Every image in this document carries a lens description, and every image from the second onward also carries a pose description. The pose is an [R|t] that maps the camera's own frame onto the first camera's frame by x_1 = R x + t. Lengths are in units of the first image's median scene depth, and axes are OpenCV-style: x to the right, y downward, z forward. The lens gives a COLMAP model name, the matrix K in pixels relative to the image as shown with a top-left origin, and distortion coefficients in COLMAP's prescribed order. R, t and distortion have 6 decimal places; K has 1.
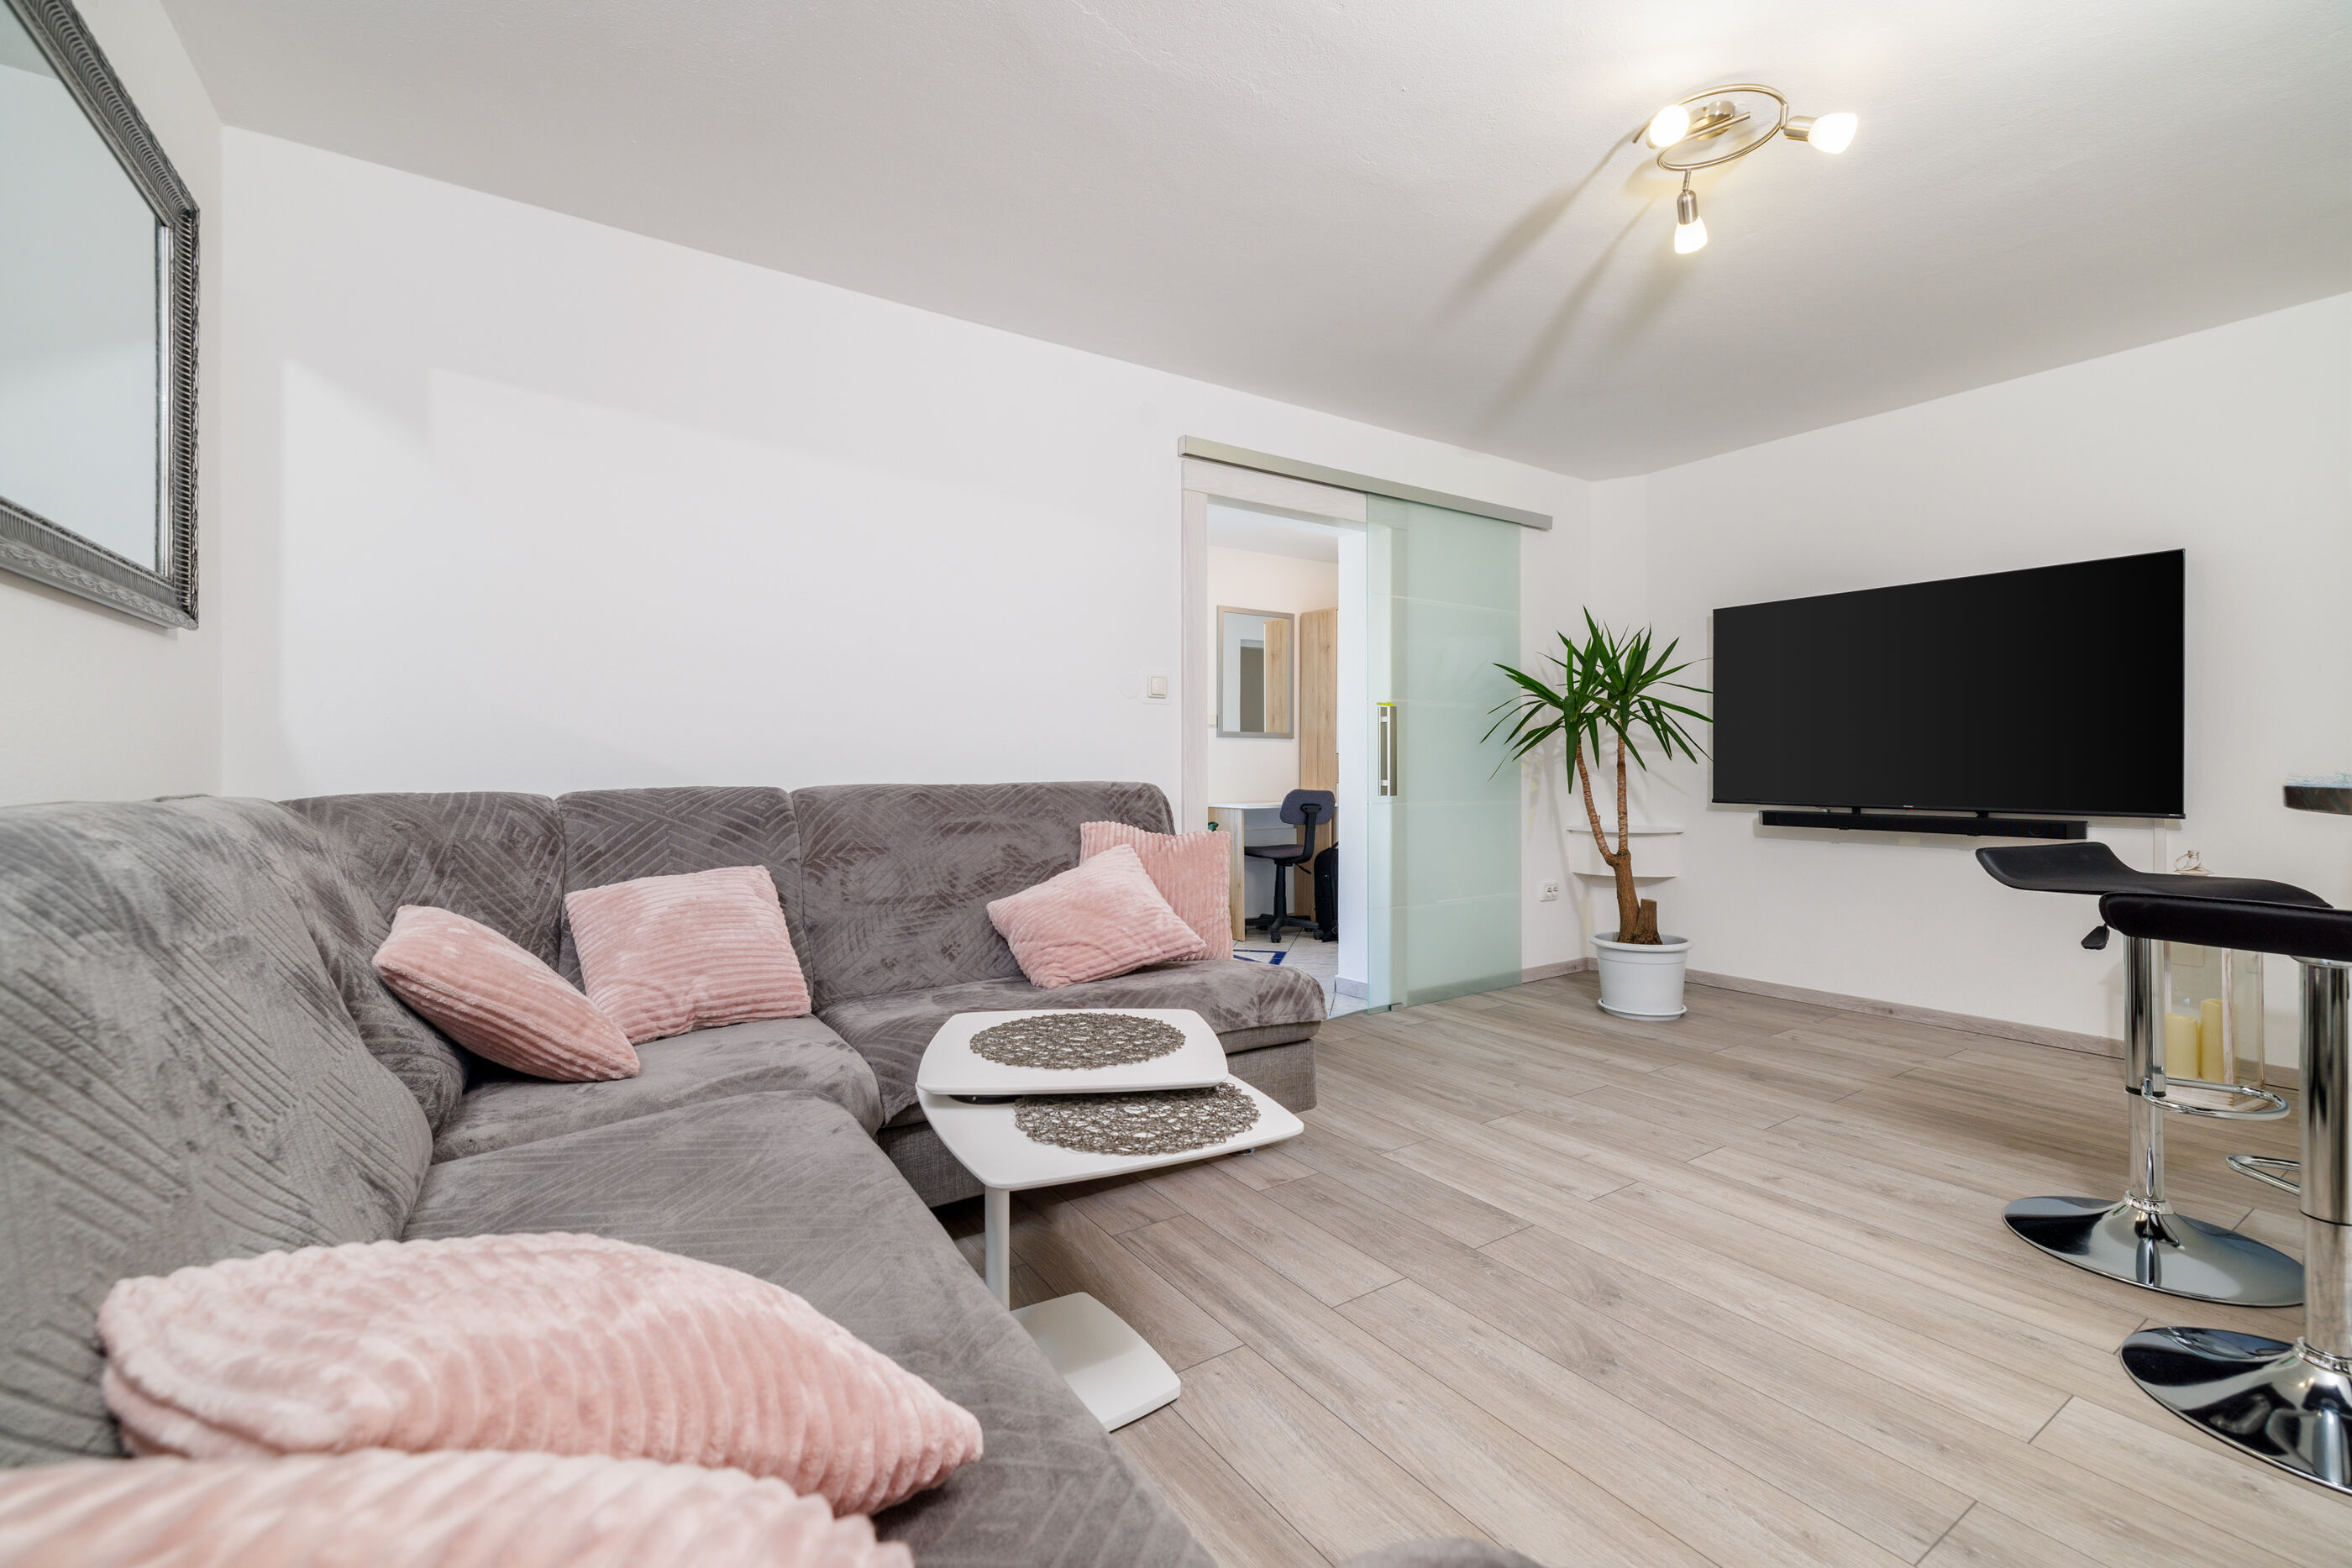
lens RADIAL K [[988.6, 0, 1181.0], [0, 988.6, 763.0], [0, 0, 1]] dist [0.000640, -0.000053]
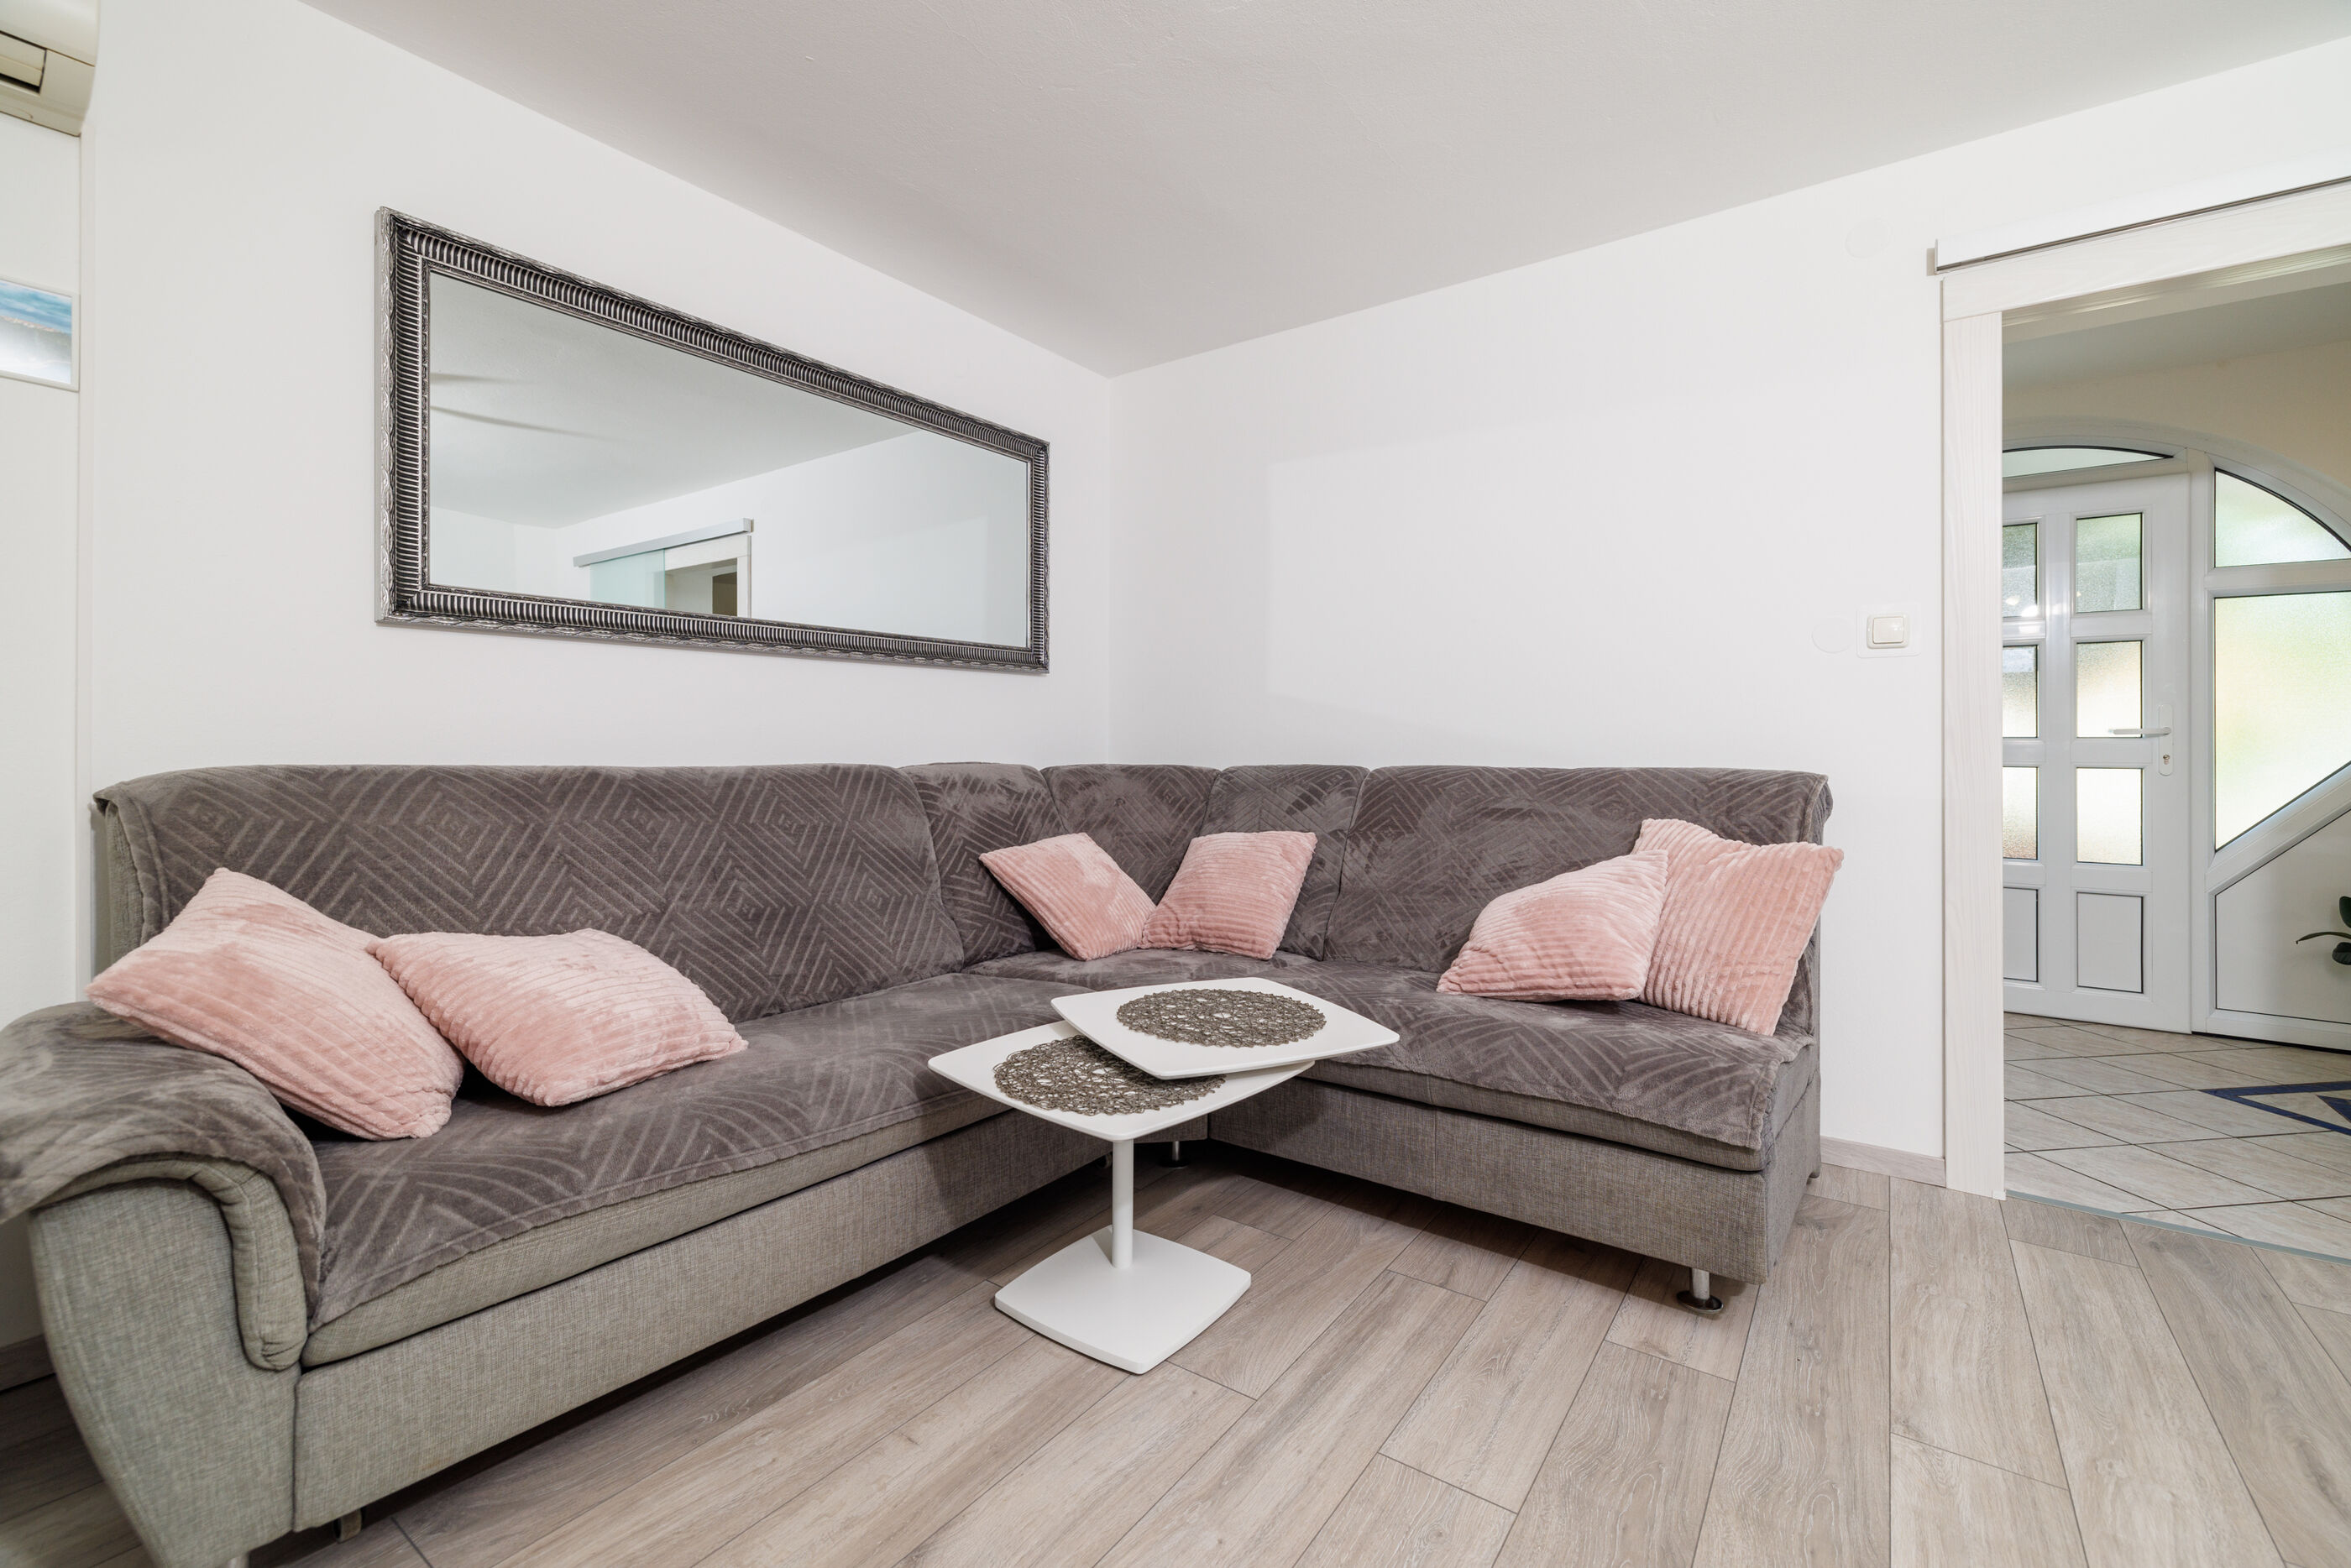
lens RADIAL K [[991.9, 0, 1182.9], [0, 991.9, 744.0], [0, 0, 1]] dist [0.000543, -0.000064]
pose [[0.359492, -0.003084, -0.933143, 0.531729], [0.002640, 0.999994, -0.002288, 0.000173], [0.933144, -0.001641, 0.359498, 0.375797]]
